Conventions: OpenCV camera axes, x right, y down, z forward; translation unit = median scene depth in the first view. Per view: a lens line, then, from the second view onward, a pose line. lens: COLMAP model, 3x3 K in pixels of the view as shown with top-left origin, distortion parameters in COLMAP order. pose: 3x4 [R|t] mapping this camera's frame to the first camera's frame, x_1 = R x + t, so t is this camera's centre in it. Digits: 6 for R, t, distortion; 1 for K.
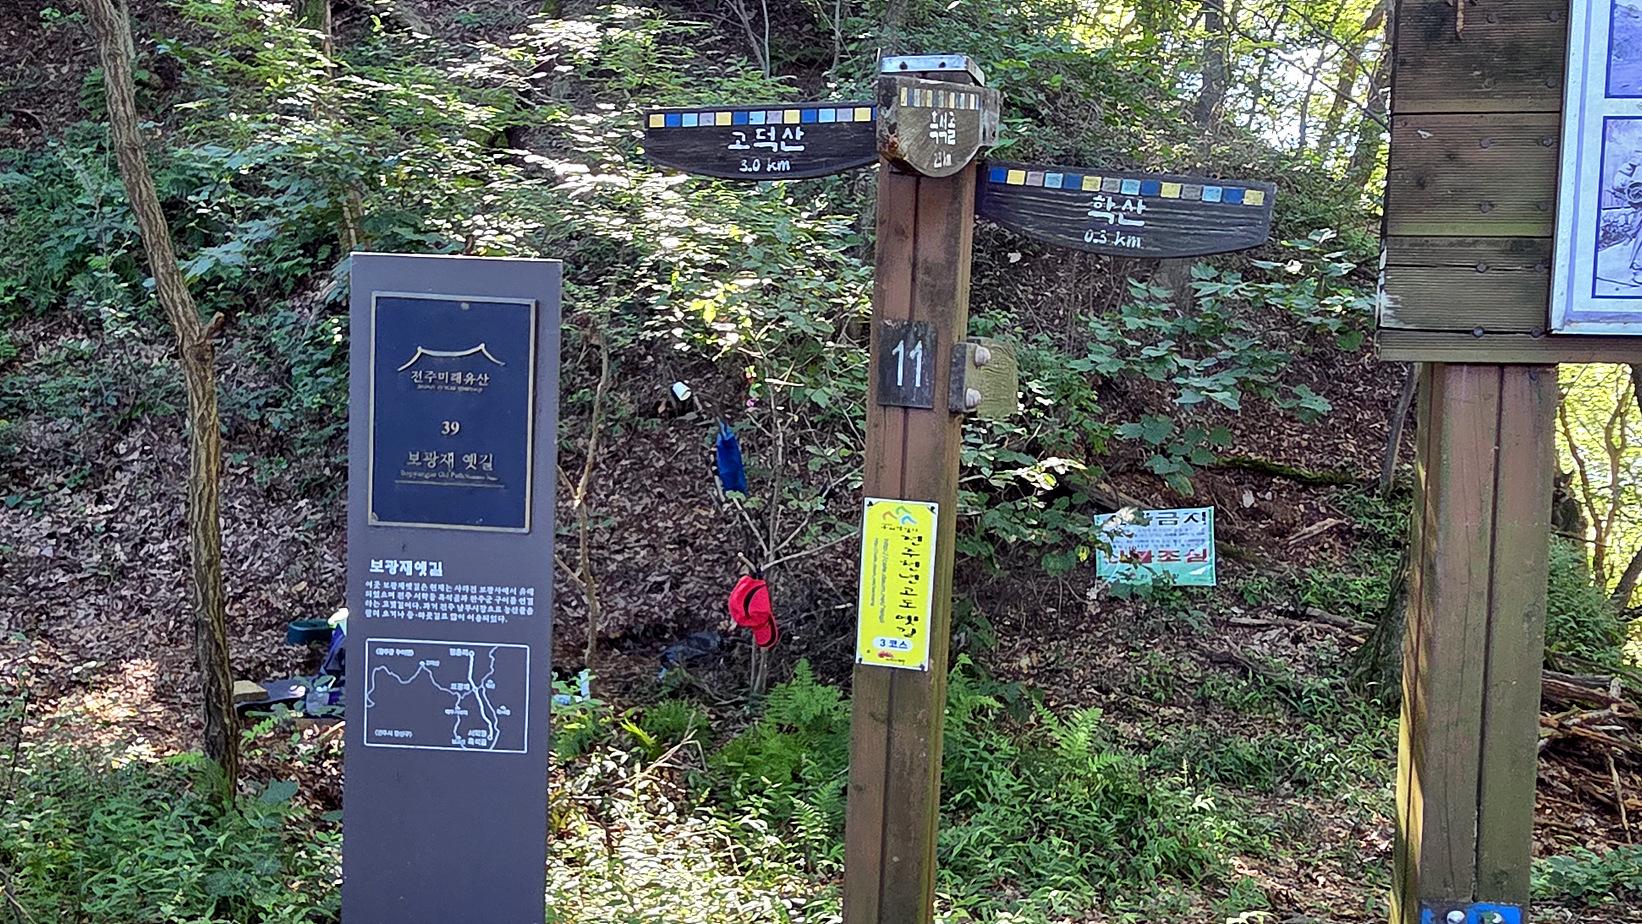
lens RADIAL K [[1374.6, 0, 809.1], [0, 1374.6, 465.9], [0, 0, 1]] dist [0.006999, 0.007334]
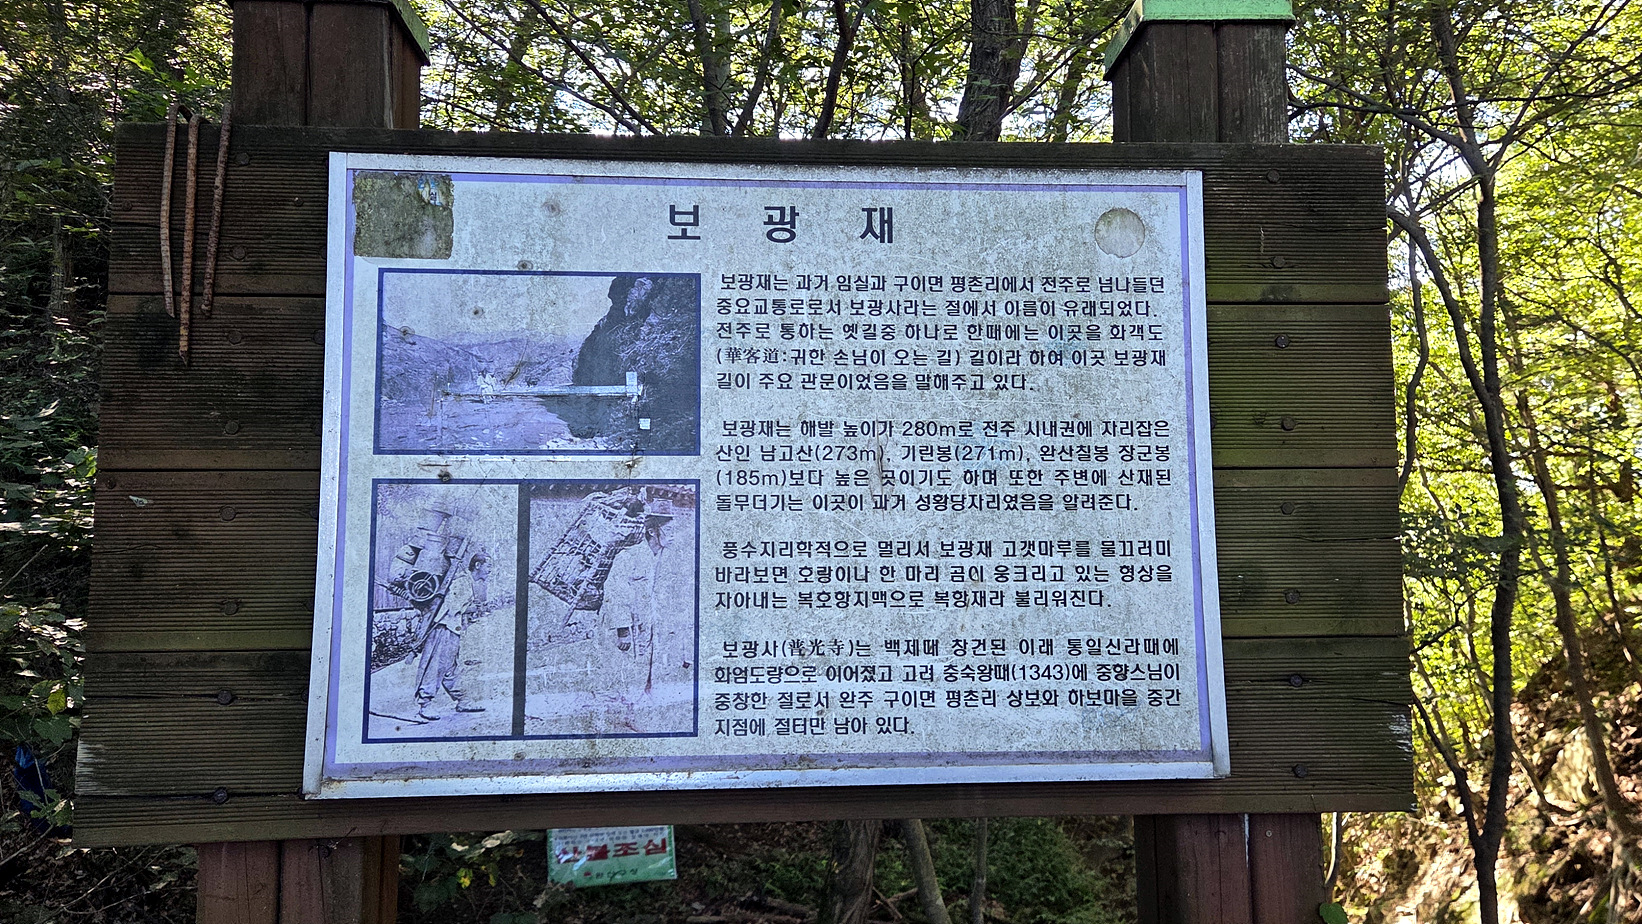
lens RADIAL K [[1349.0, 0, 825.8], [0, 1349.0, 468.9], [0, 0, 1]] dist [0.088617, -0.058740]
pose [[0.958991, -0.005999, 0.283372, 0.525932], [0.054297, 0.985148, -0.162895, -0.116848], [-0.278186, 0.171601, 0.945074, 0.246351]]
